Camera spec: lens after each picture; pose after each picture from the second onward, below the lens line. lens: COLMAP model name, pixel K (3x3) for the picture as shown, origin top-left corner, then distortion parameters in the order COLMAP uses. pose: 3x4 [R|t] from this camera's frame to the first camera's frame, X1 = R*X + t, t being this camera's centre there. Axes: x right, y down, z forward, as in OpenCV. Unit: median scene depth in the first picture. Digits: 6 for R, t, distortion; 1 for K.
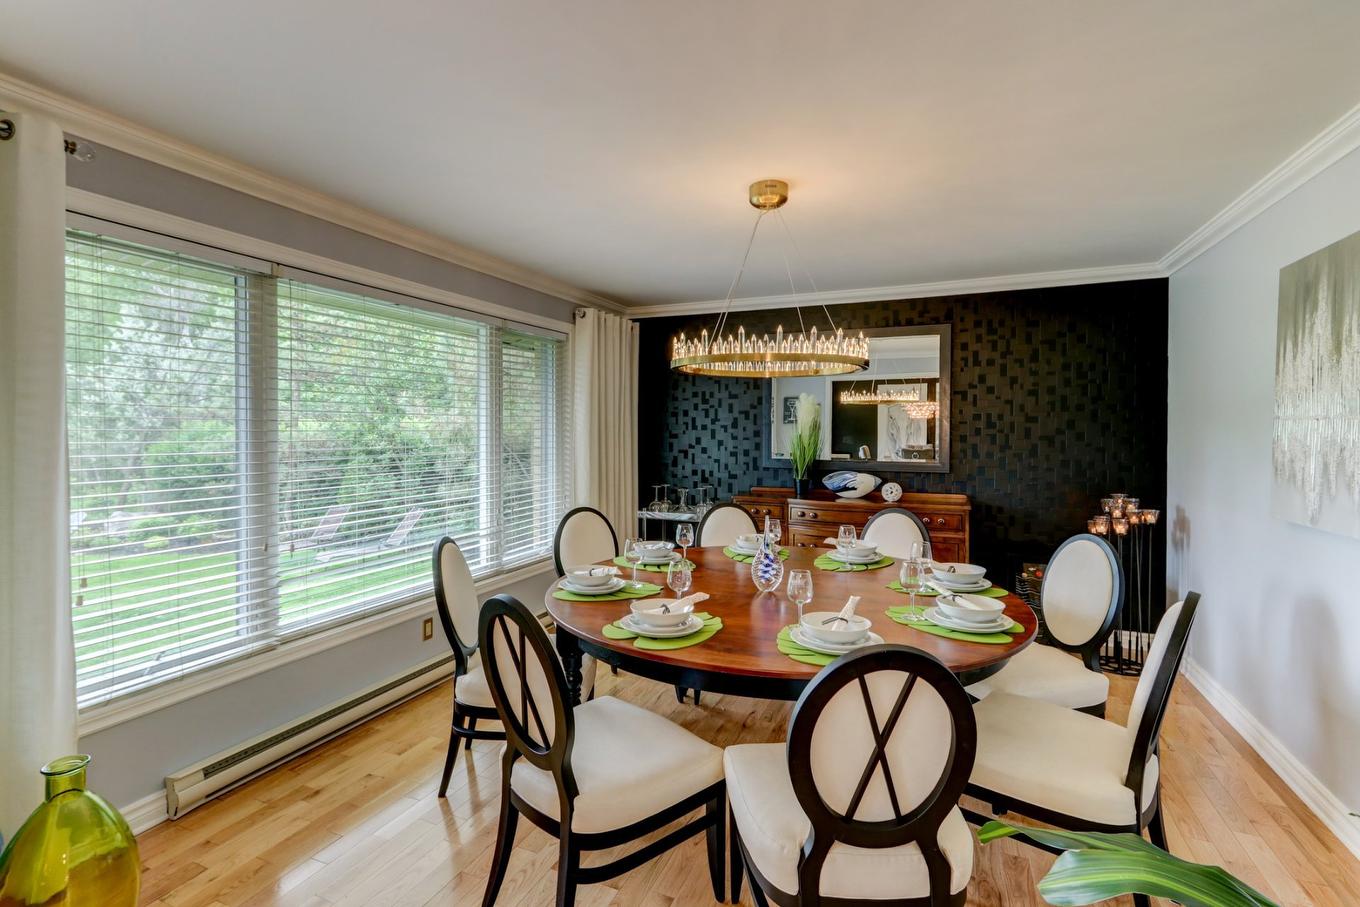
lens RADIAL K [[812.4, 0, 680.1], [0, 812.4, 451.5], [0, 0, 1]] dist [0.003382, 0.001681]
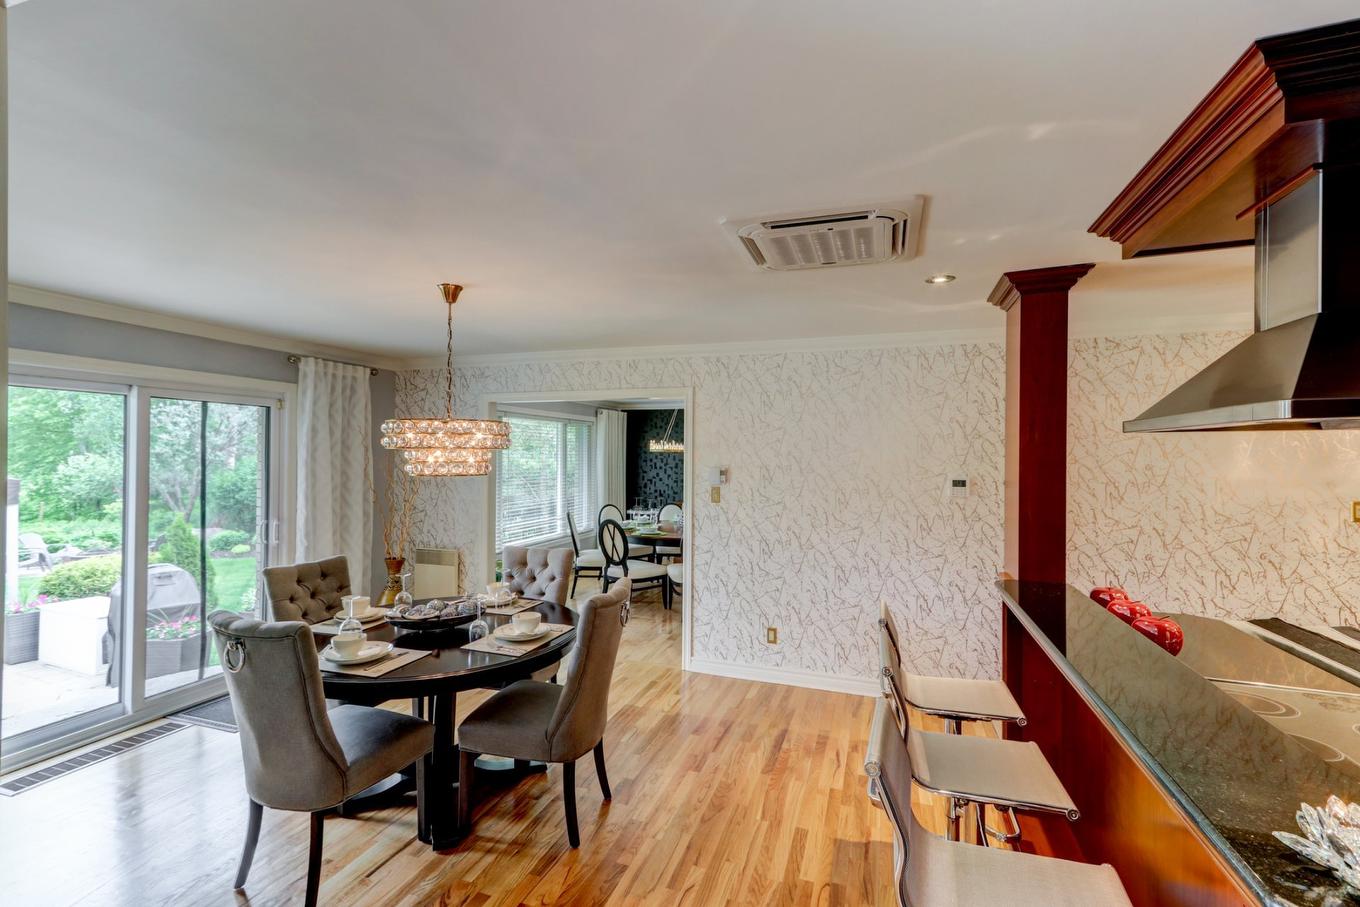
lens RADIAL K [[625.2, 0, 677.5], [0, 625.2, 458.2], [0, 0, 1]] dist [0.000727, -0.000095]
pose [[0.998382, 0.000782, 0.056861, -0.015505], [0.001164, 0.999415, -0.034177, -0.001517], [-0.056855, 0.034188, 0.997797, -0.503177]]
